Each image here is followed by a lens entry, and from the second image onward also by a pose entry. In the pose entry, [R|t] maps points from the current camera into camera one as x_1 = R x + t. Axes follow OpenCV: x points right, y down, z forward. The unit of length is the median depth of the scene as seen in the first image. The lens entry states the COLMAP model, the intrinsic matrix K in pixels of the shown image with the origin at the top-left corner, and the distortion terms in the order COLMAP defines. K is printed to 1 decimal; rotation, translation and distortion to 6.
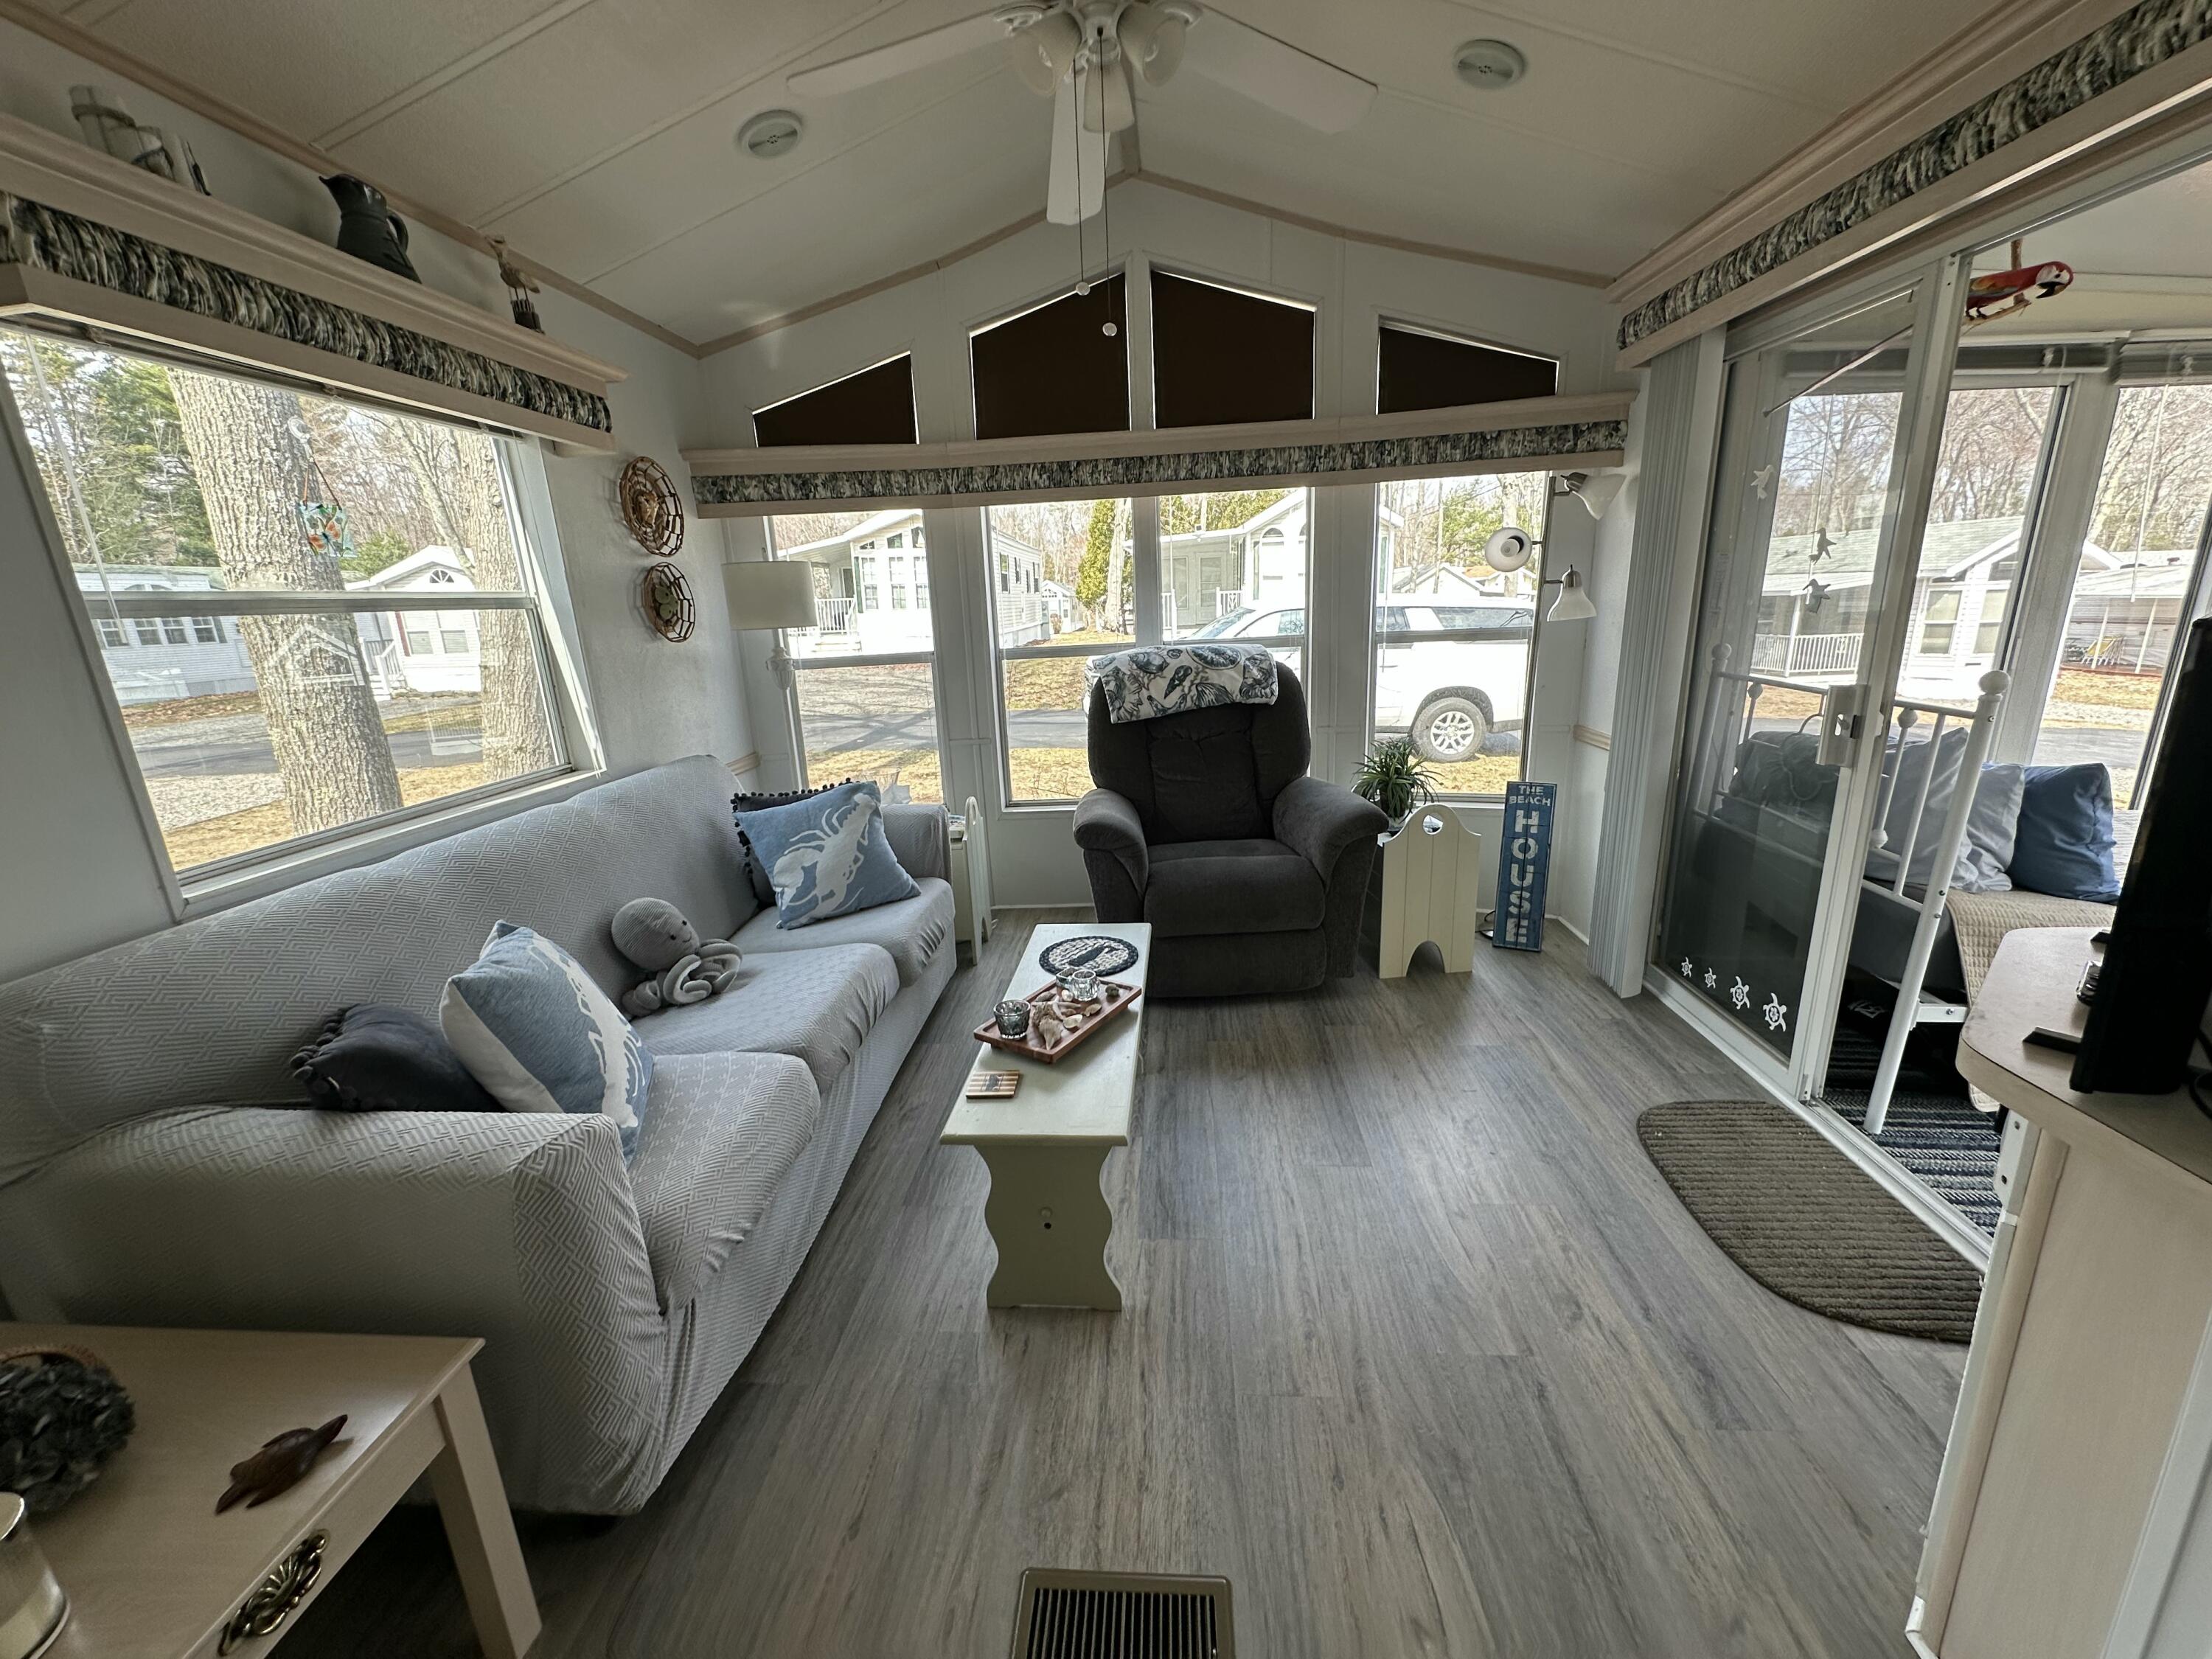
lens RADIAL K [[887.1, 0, 1107.8], [0, 887.1, 832.0], [0, 0, 1]] dist [-0.002976, -0.000218]
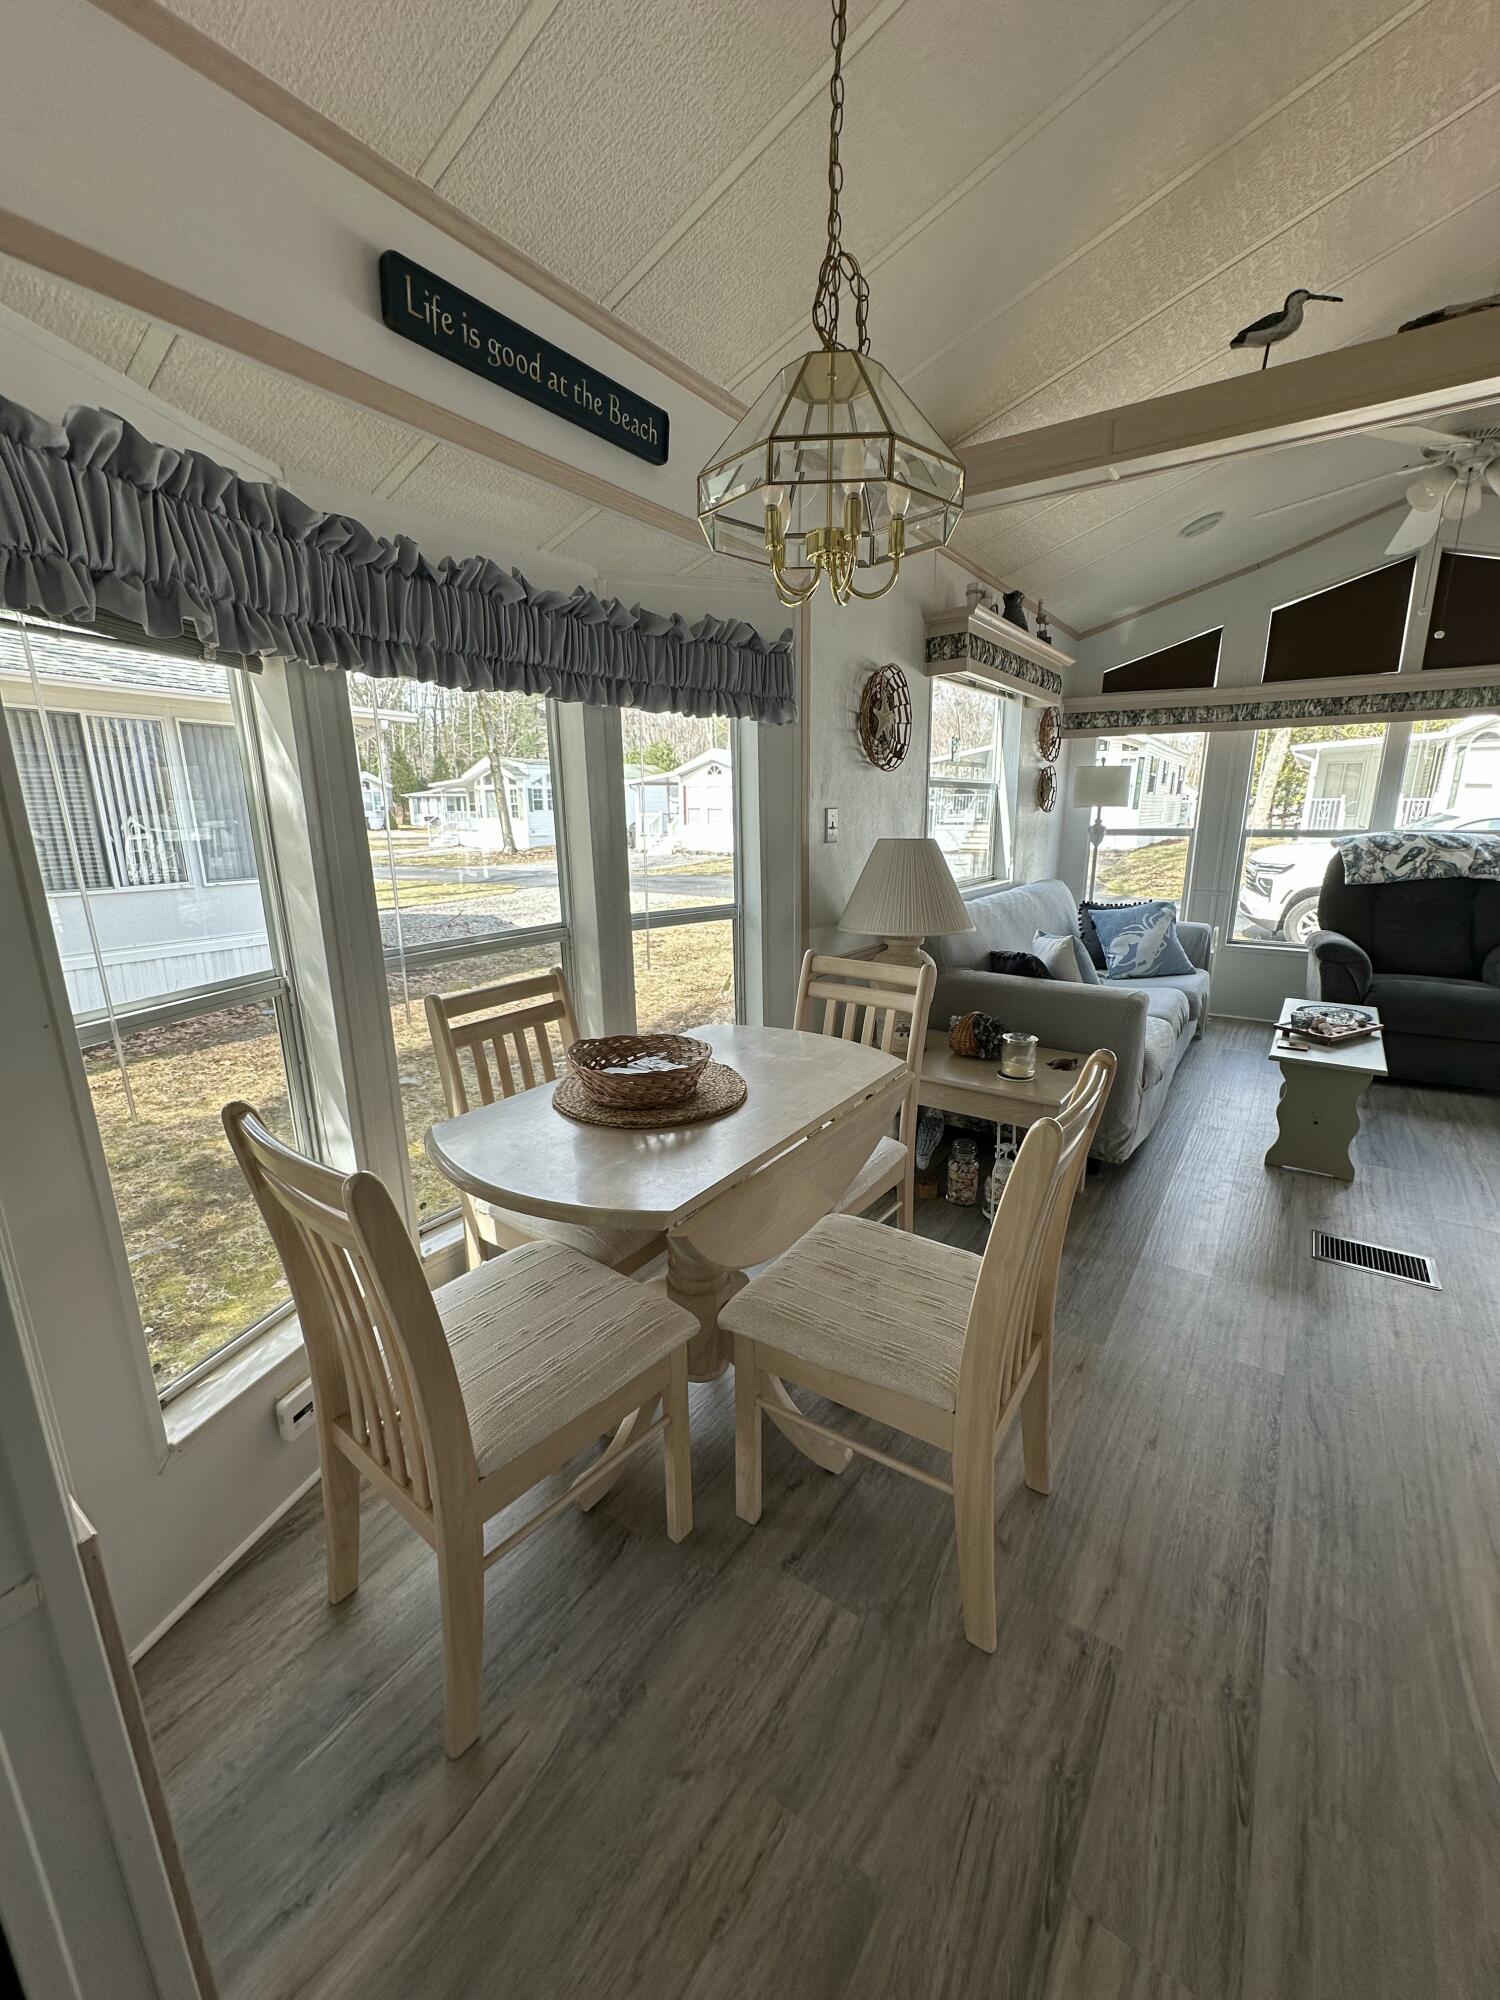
lens RADIAL K [[802.0, 0, 753.3], [0, 802.0, 997.1], [0, 0, 1]] dist [-0.002976, -0.000218]
pose [[0.857622, 0.153095, -0.490965, -0.148268], [-0.158393, 0.986888, 0.031053, 0.159702], [0.489282, 0.051134, 0.870626, -0.537042]]
